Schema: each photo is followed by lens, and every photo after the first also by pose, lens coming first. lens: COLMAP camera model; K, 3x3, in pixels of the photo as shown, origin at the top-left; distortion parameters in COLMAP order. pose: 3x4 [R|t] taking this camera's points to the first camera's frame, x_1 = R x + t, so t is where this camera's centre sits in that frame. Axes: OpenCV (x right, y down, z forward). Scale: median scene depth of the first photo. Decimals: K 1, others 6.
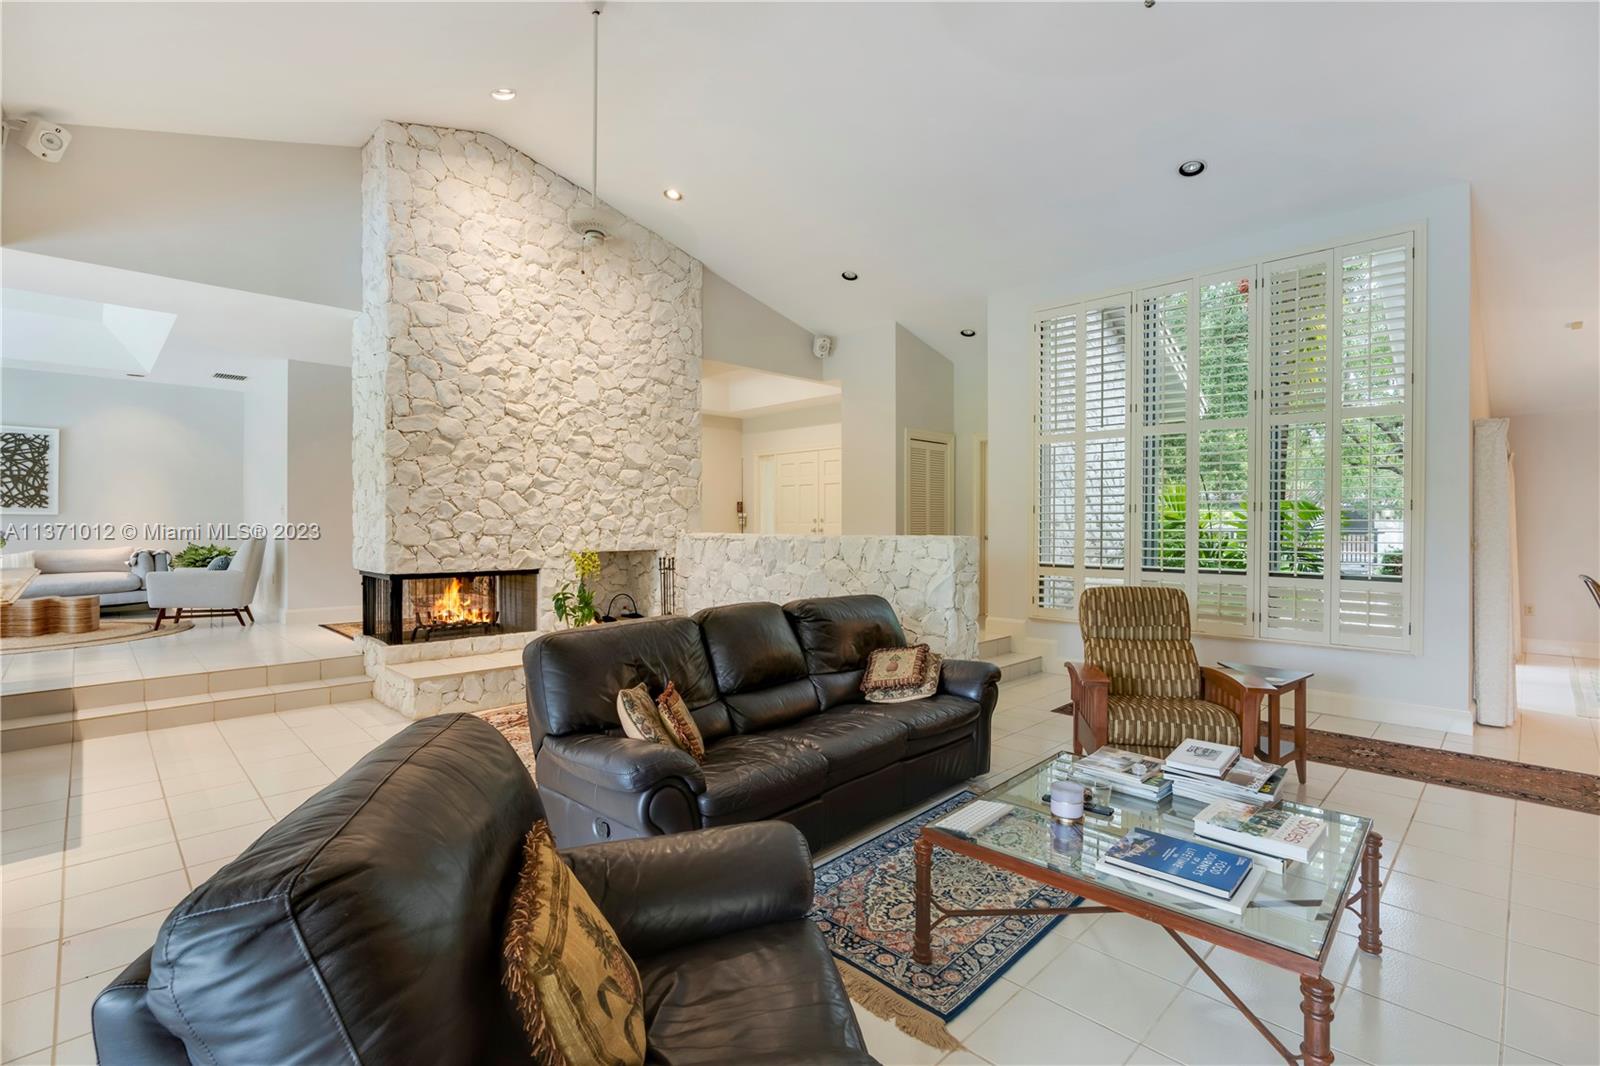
lens RADIAL K [[728.4, 0, 807.0], [0, 728.4, 534.3], [0, 0, 1]] dist [-0.002431, 0.008065]
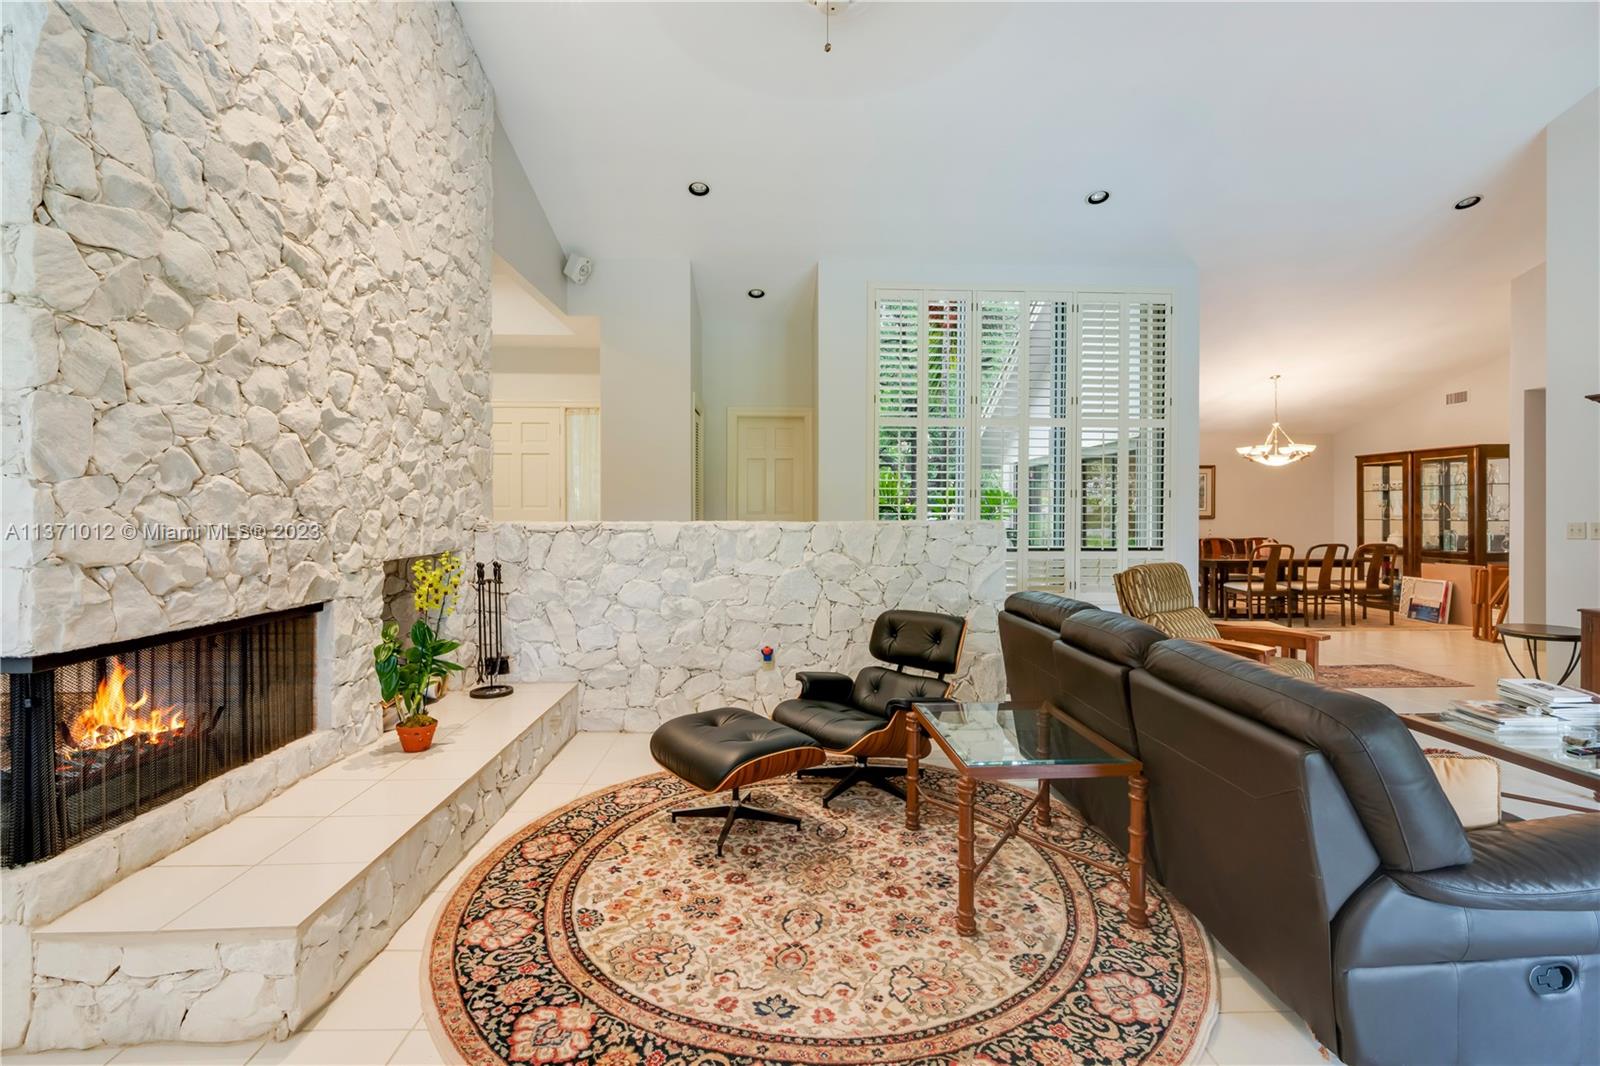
lens RADIAL K [[728.4, 0, 798.5], [0, 728.4, 516.9], [0, 0, 1]] dist [-0.002431, 0.008065]
pose [[0.672135, -0.007645, 0.740389, -0.533007], [0.007653, 0.999965, 0.003377, -0.006724], [-0.740389, 0.003396, 0.672170, 0.465183]]
